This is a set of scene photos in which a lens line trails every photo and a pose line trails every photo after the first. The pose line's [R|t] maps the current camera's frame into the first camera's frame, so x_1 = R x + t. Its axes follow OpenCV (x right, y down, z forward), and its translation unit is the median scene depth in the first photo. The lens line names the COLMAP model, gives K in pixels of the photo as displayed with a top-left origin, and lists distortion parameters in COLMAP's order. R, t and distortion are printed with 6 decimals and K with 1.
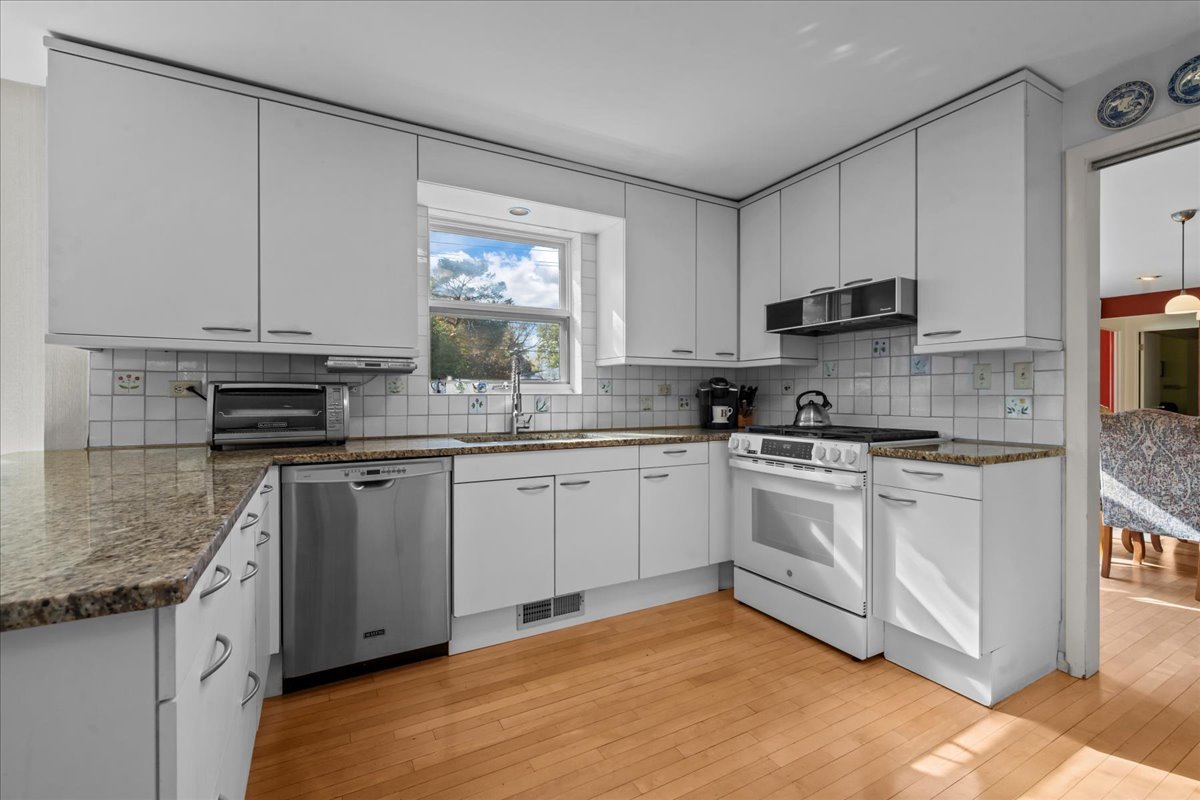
lens RADIAL K [[523.2, 0, 597.0], [0, 523.2, 398.0], [0, 0, 1]] dist [0.003325, 0.000605]
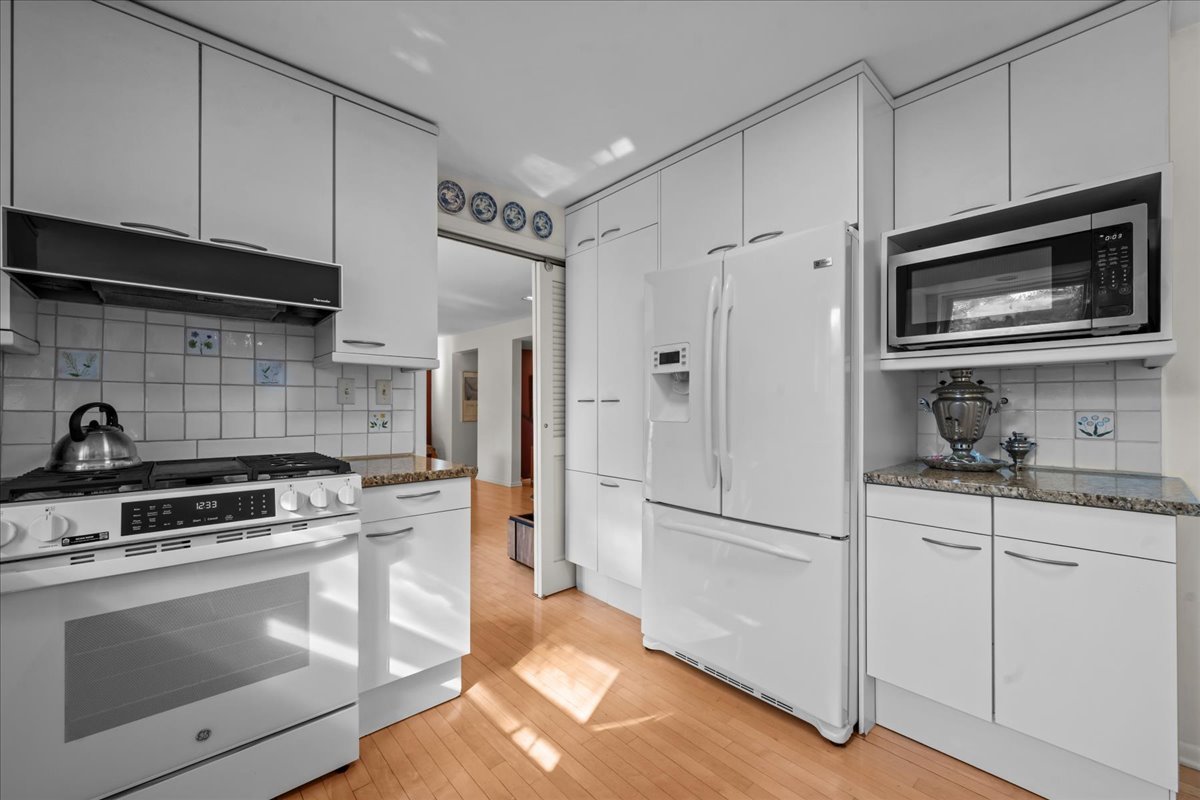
lens RADIAL K [[473.3, 0, 596.5], [0, 473.3, 405.9], [0, 0, 1]] dist [0.002671, 0.000040]
pose [[-0.230194, 0.004071, 0.973136, -0.225555], [0.002327, 0.999991, -0.003633, -0.009186], [-0.973142, 0.001428, -0.230201, 0.749746]]
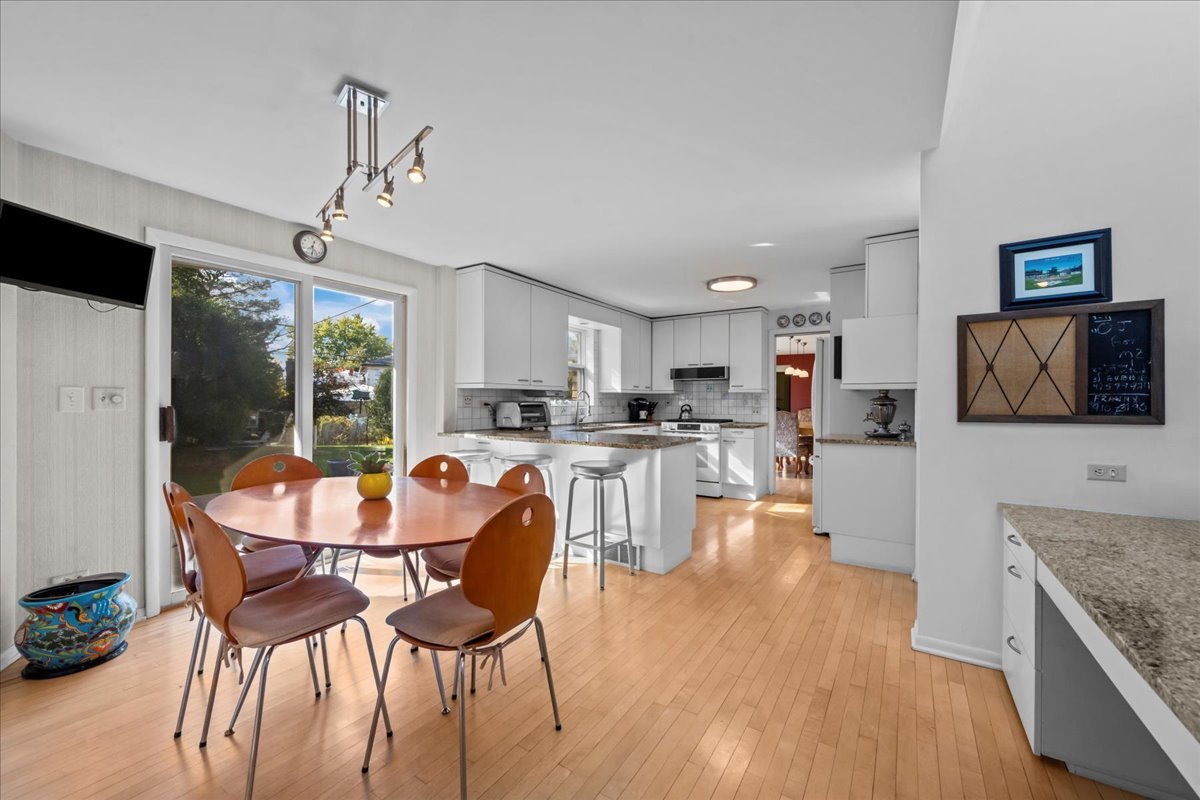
lens RADIAL K [[473.3, 0, 602.3], [0, 473.3, 404.2], [0, 0, 1]] dist [0.002671, 0.000040]
pose [[0.879003, 0.002248, 0.476811, -1.213885], [-0.003154, 0.999994, 0.001100, -0.019975], [-0.476806, -0.002471, 0.879005, -0.929308]]
